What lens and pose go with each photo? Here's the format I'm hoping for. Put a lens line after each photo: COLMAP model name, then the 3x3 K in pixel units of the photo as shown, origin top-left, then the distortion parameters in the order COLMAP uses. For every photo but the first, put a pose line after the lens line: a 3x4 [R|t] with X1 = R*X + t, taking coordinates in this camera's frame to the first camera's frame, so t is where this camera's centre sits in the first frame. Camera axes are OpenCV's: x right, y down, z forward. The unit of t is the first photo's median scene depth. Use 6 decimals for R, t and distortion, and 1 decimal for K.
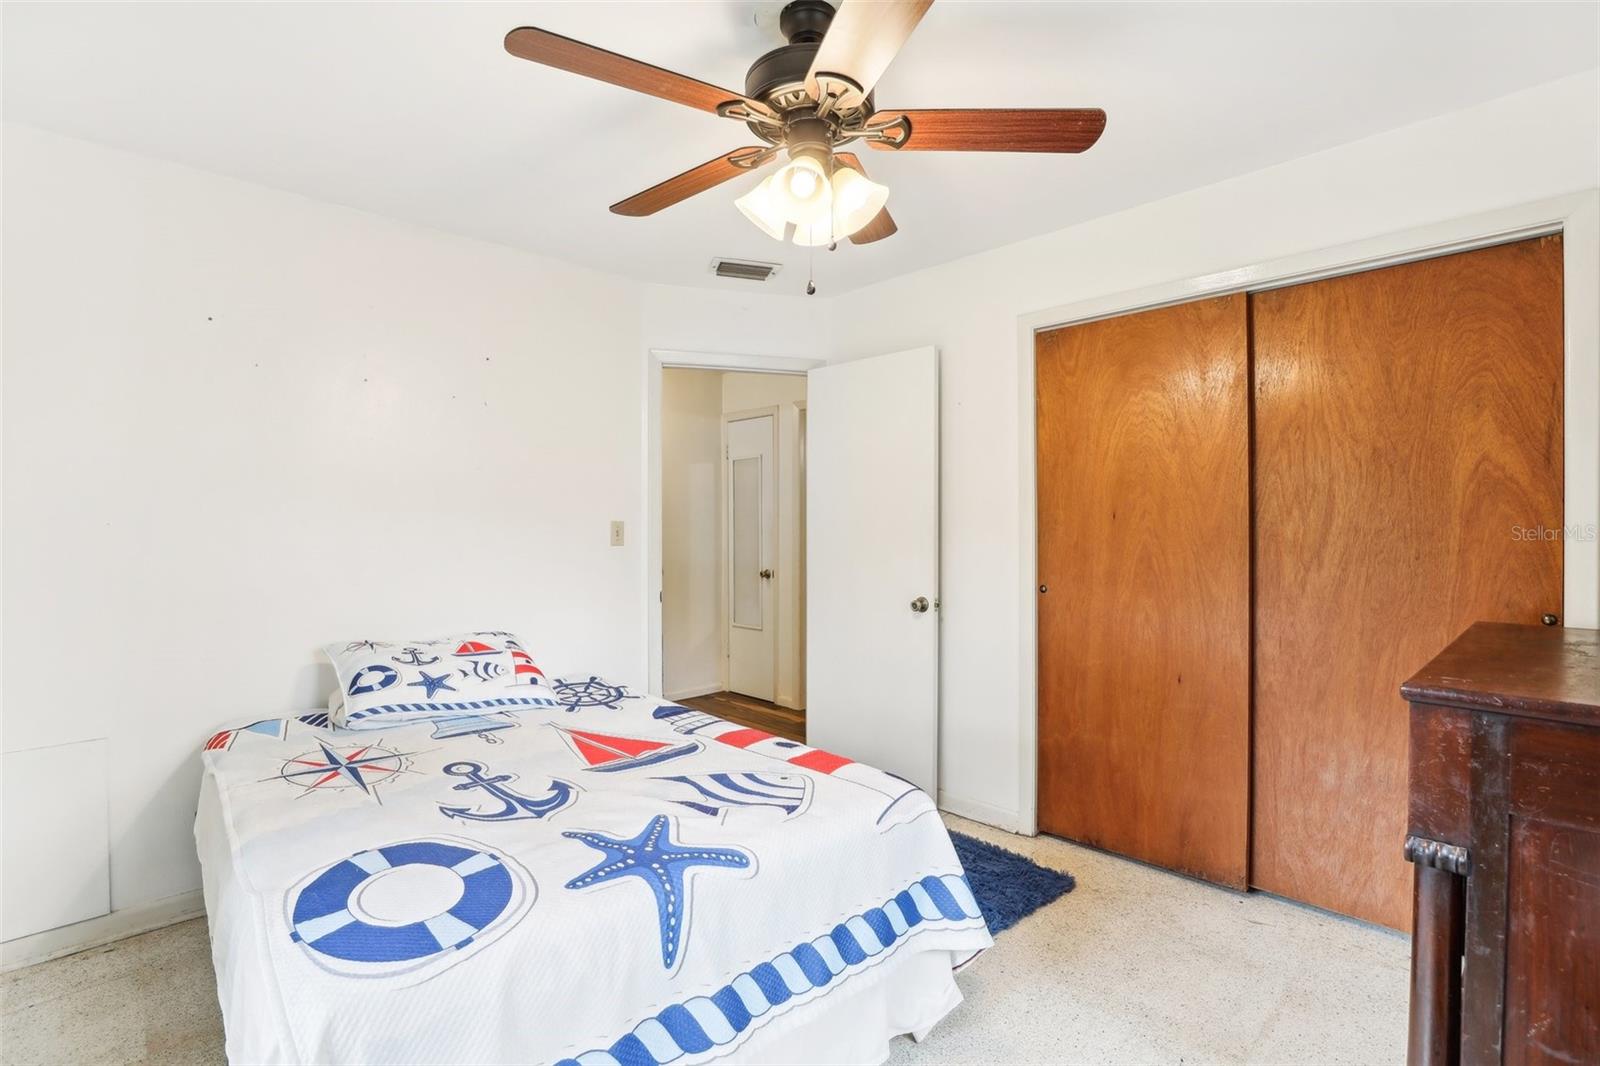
lens RADIAL K [[744.8, 0, 793.2], [0, 744.8, 530.7], [0, 0, 1]] dist [-0.030910, 0.004776]
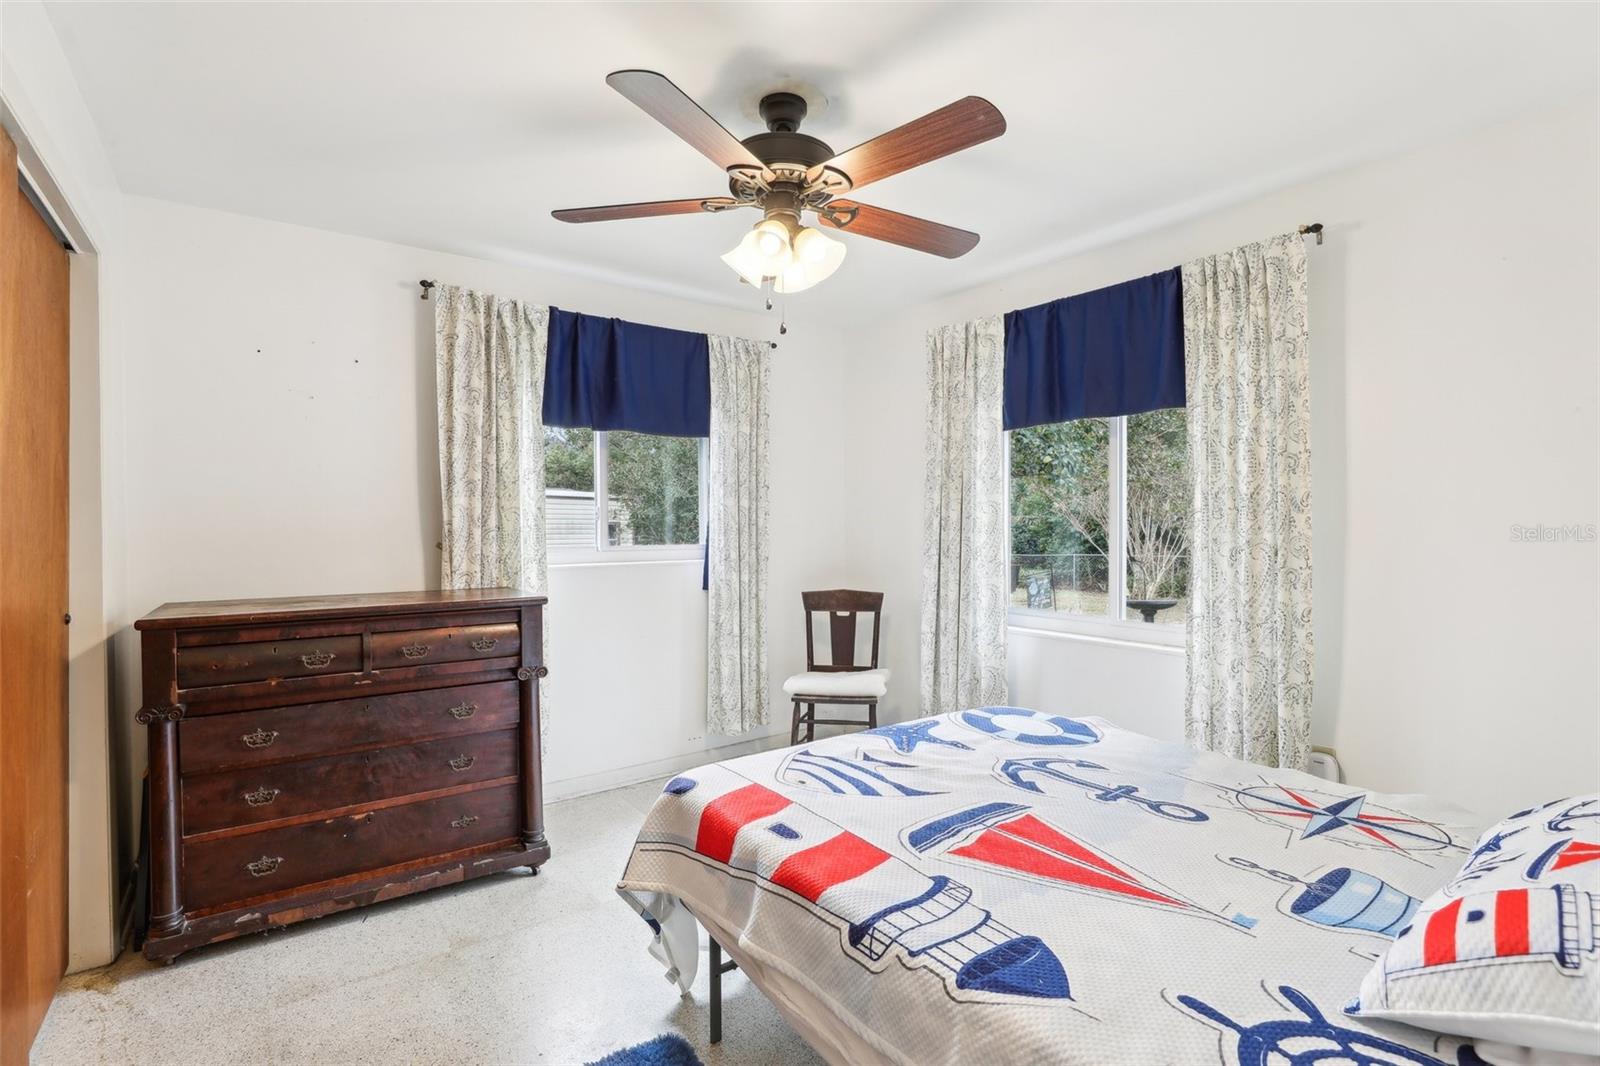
lens RADIAL K [[744.8, 0, 801.2], [0, 744.8, 534.8], [0, 0, 1]] dist [-0.030910, 0.004776]
pose [[-0.993506, 0.007810, 0.113515, -0.127939], [0.008819, 0.999926, 0.008392, -0.003098], [-0.113441, 0.009339, -0.993501, 2.020011]]
